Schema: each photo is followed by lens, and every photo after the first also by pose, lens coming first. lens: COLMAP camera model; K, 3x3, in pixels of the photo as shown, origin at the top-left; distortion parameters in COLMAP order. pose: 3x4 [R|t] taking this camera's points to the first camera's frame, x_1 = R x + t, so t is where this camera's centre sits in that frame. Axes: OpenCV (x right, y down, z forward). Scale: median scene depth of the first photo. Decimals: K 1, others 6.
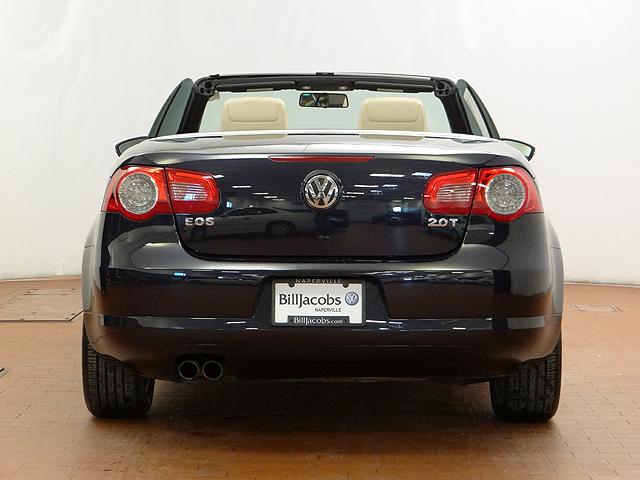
lens RADIAL K [[1820.0, 0, 320.0], [0, 1820.0, 240.0], [0, 0, 1]] dist [-0.011572, 0.129569]
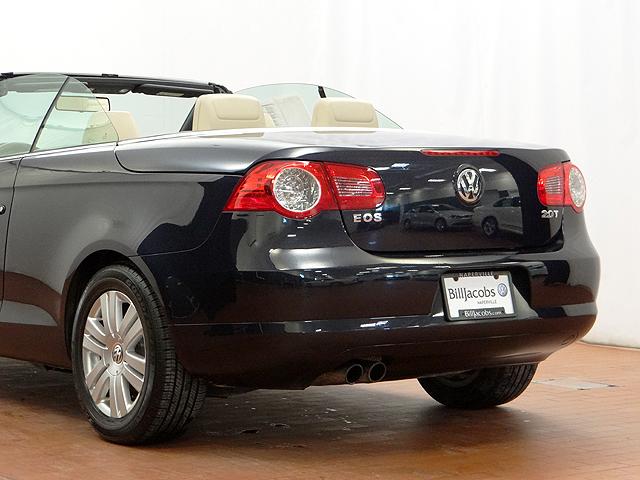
lens RADIAL K [[1820.0, 0, 320.0], [0, 1820.0, 240.0], [0, 0, 1]] dist [-0.011572, 0.129569]
pose [[0.784021, -0.025952, 0.620192, -0.688266], [0.039046, 0.999209, -0.007549, 0.007960], [-0.619505, 0.030135, 0.784414, 0.264041]]
